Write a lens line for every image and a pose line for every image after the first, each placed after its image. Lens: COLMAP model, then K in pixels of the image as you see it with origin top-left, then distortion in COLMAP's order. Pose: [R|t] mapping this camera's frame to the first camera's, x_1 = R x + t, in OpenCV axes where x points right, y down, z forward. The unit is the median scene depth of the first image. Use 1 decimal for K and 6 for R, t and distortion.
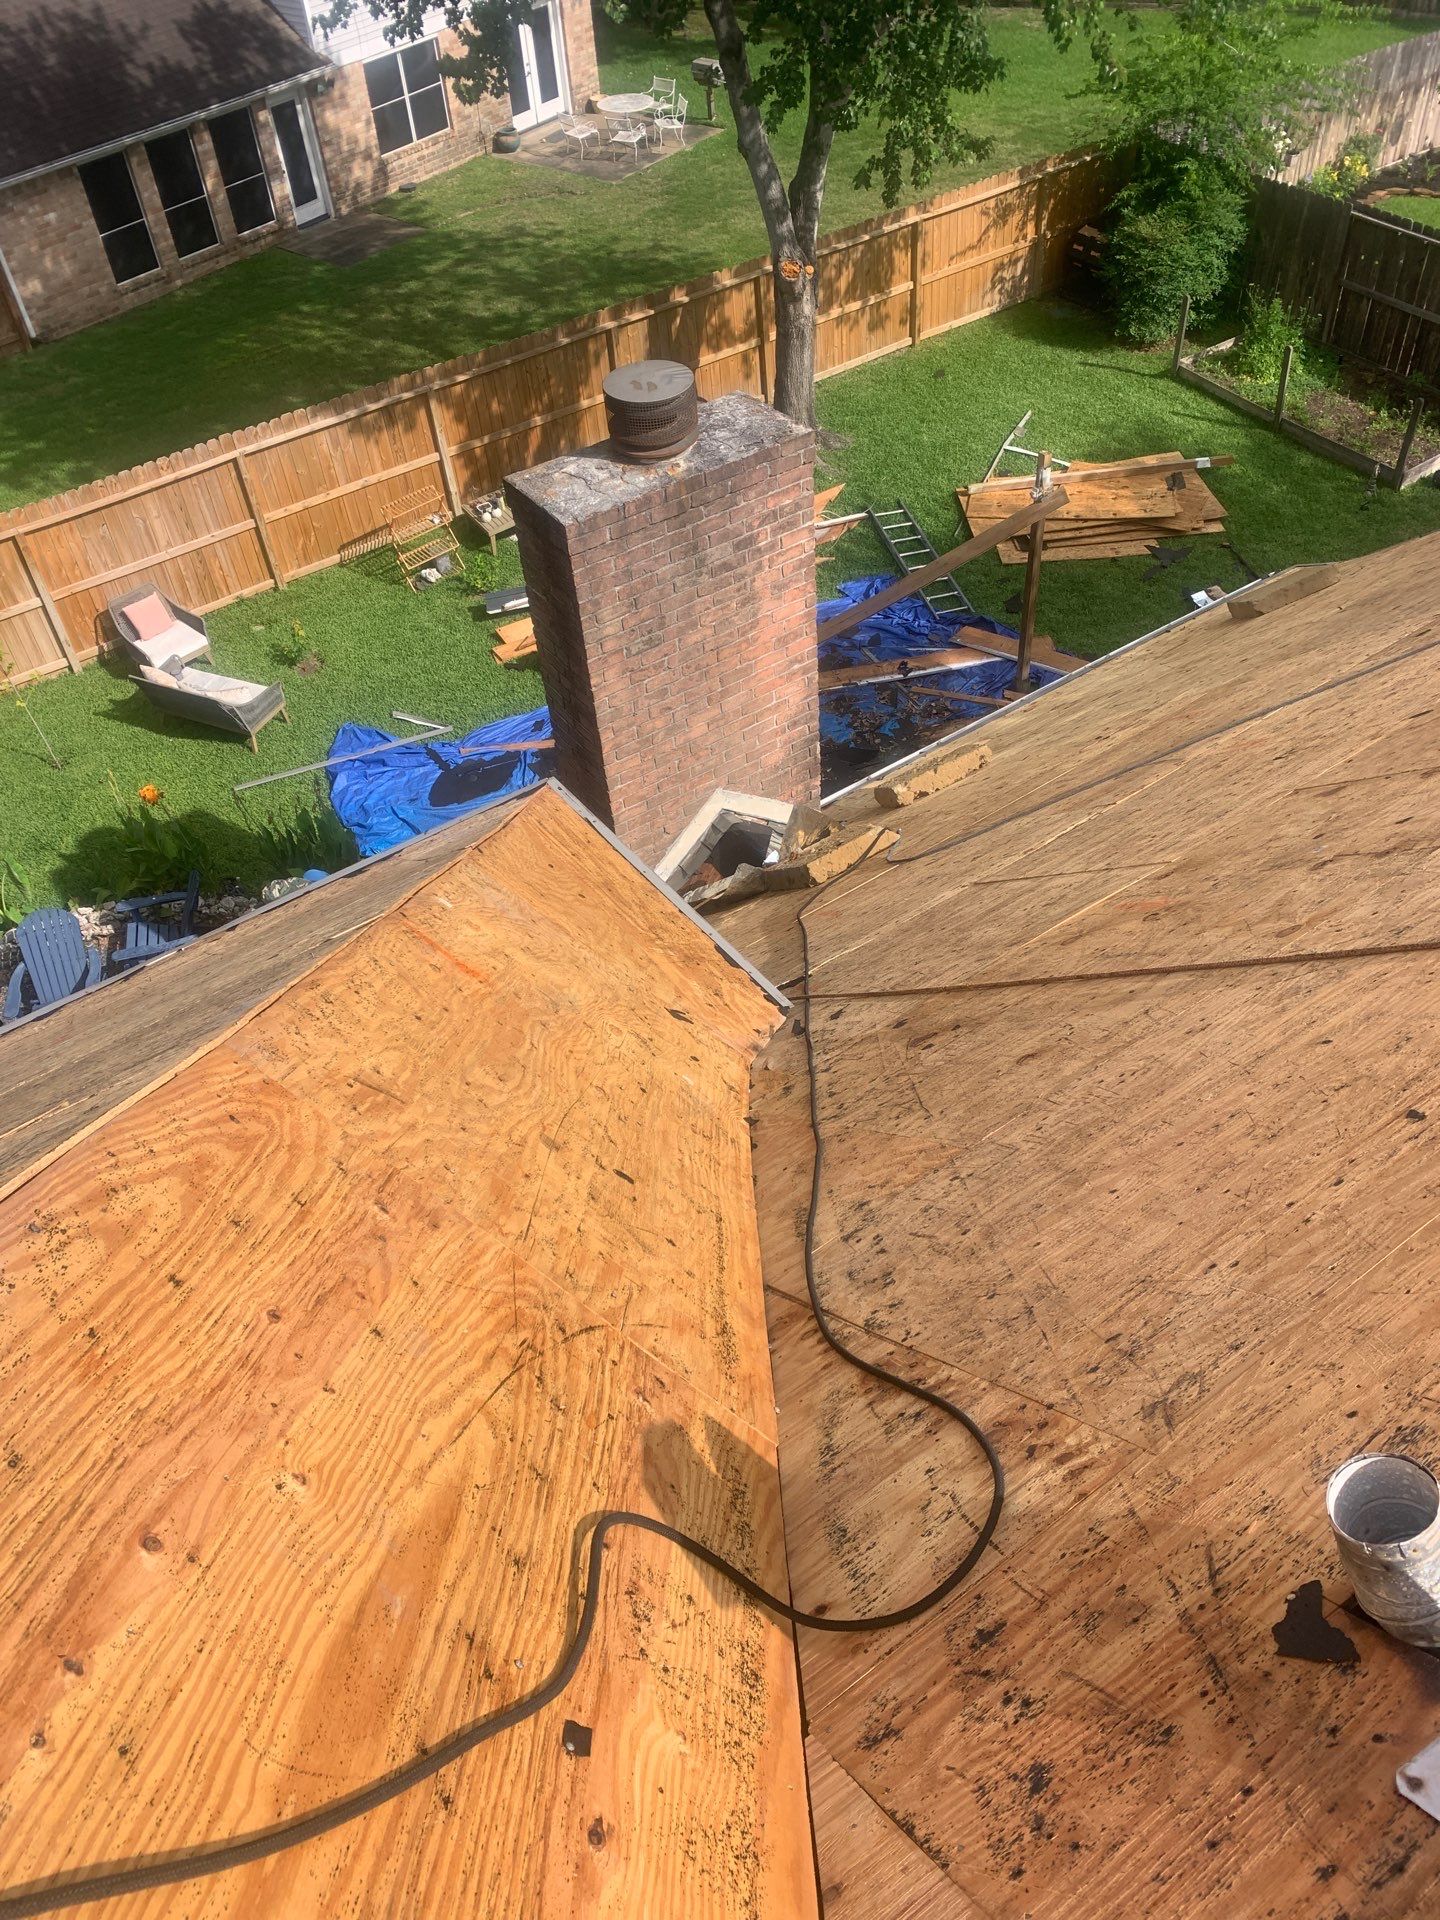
lens RADIAL K [[1513.9, 0, 720.0], [0, 1513.9, 960.0], [0, 0, 1]] dist [0.000780, 0.045026]
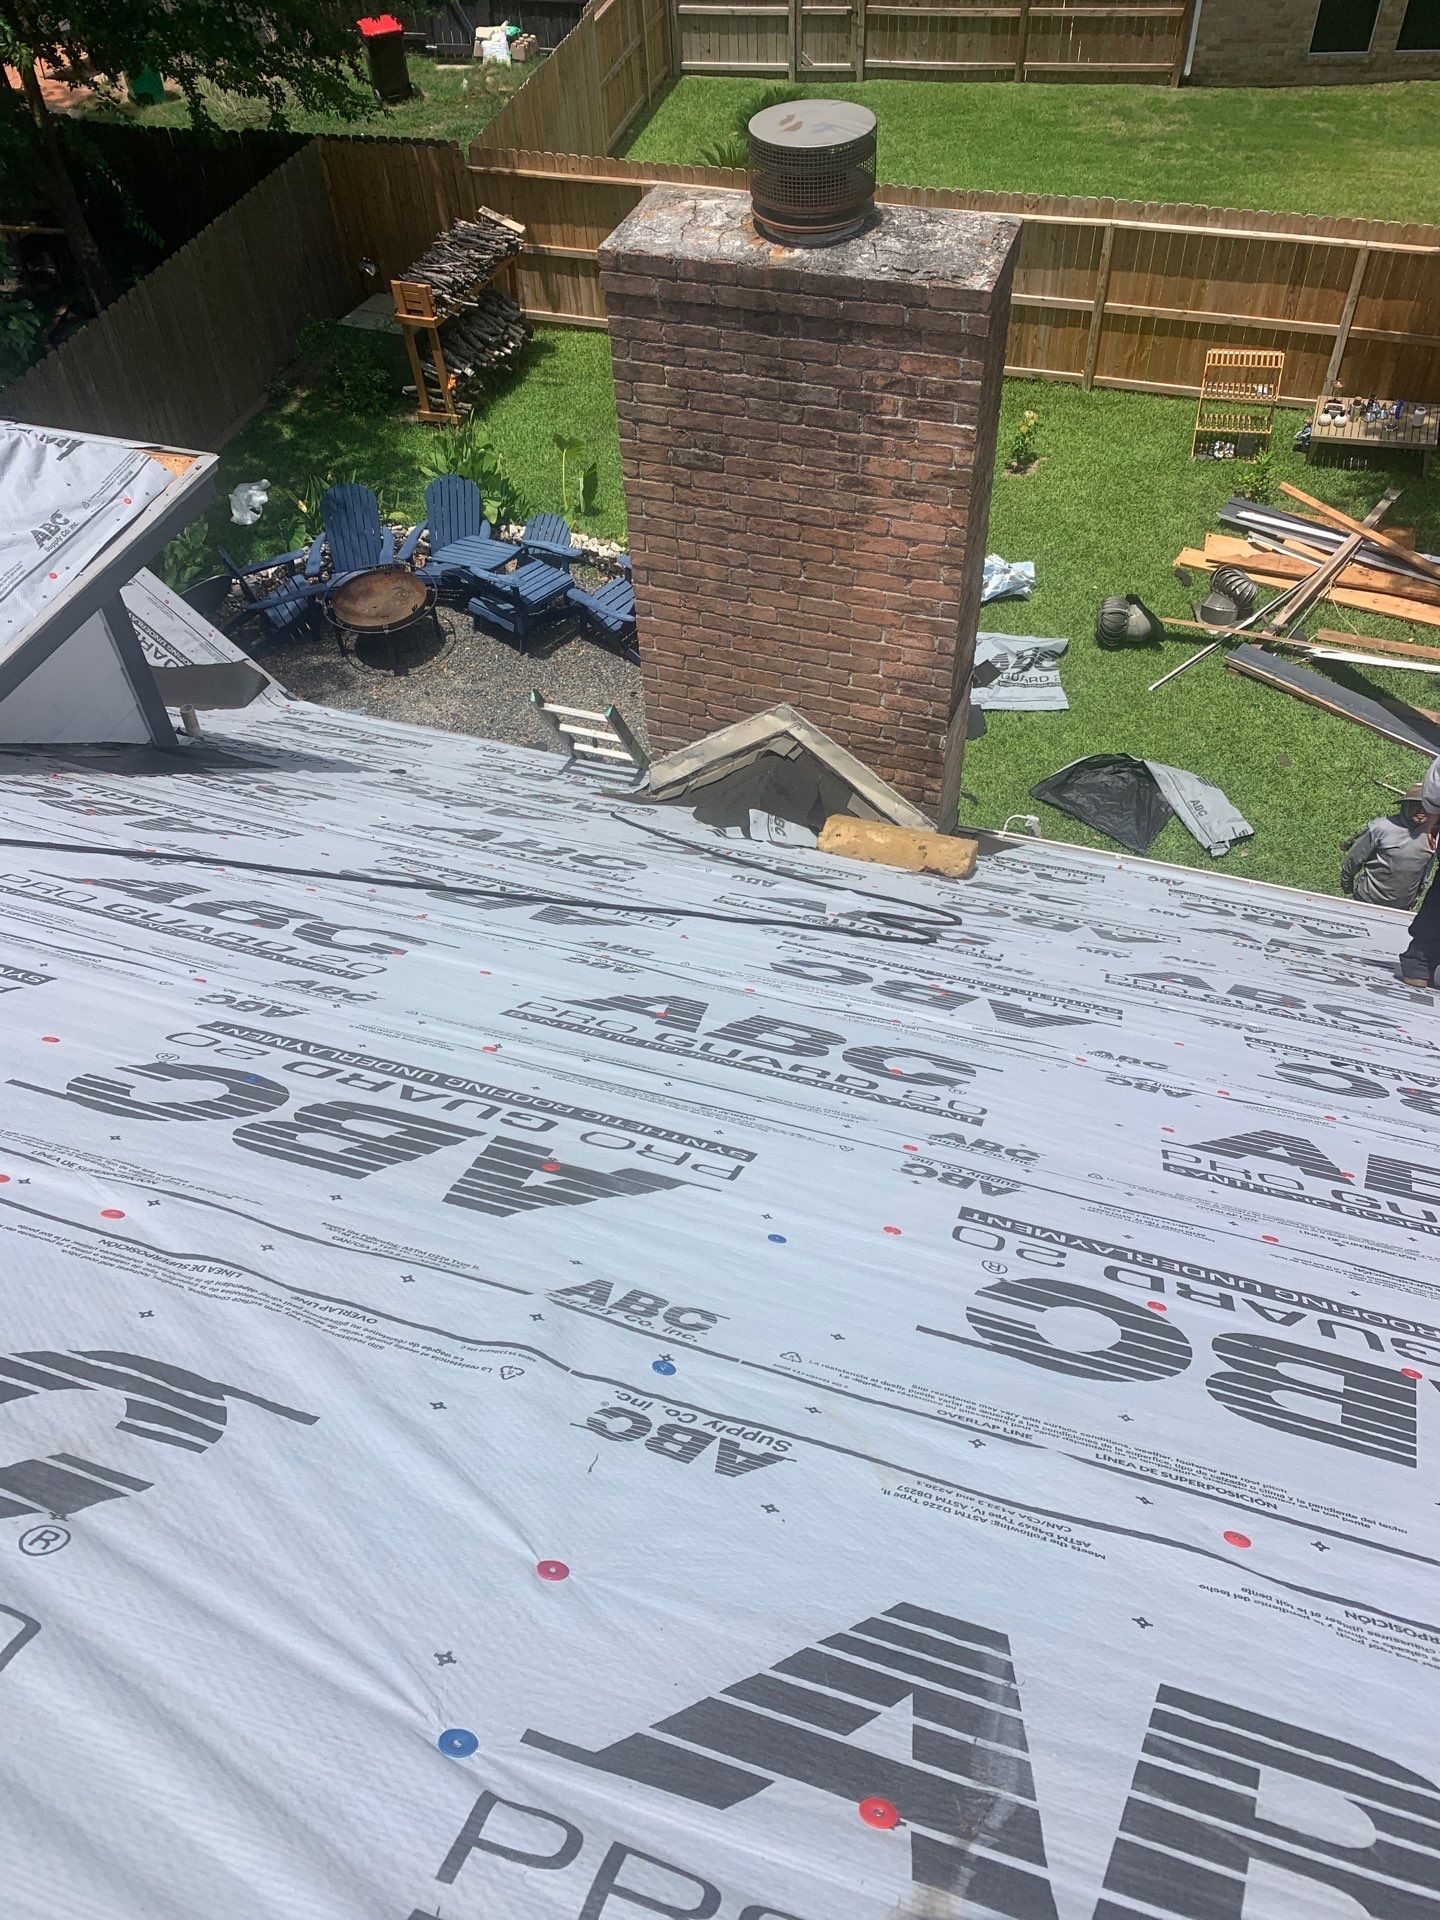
lens RADIAL K [[1513.7, 0, 709.9], [0, 1513.7, 936.4], [0, 0, 1]] dist [-0.054401, 0.127072]
pose [[0.609377, 0.613375, -0.502426, 0.213402], [-0.565572, 0.780372, 0.266734, -0.100385], [0.555687, 0.121617, 0.822448, 0.178640]]
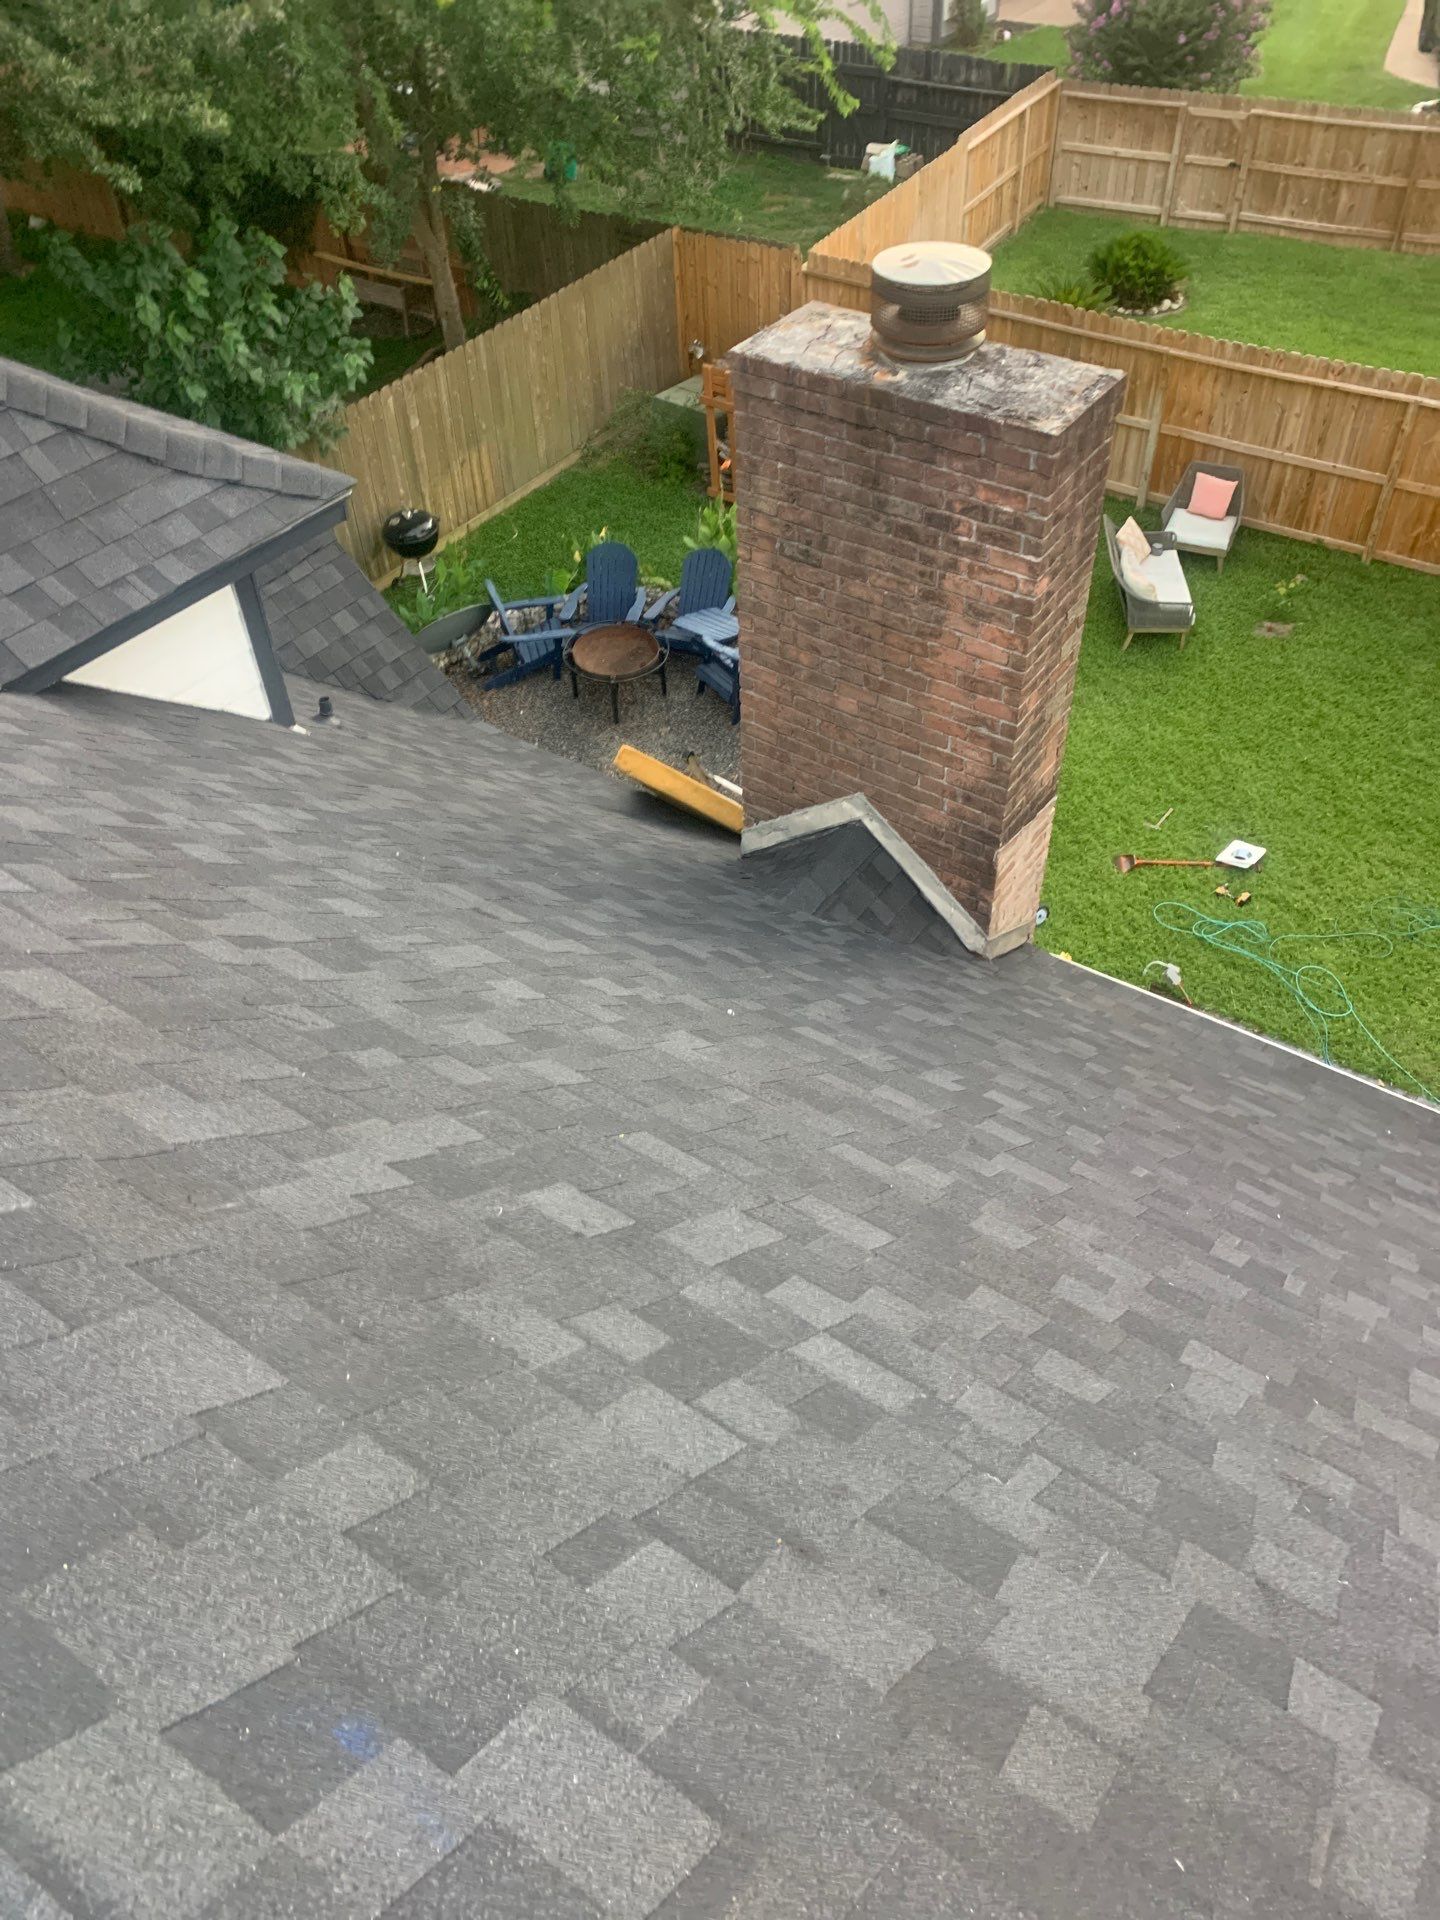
lens RADIAL K [[1513.9, 0, 720.0], [0, 1513.9, 960.0], [0, 0, 1]] dist [0.000780, 0.045026]
pose [[0.373732, 0.688588, -0.621426, 0.265497], [-0.662224, 0.667198, 0.341038, -0.138497], [0.649449, 0.284067, 0.705353, 0.197818]]
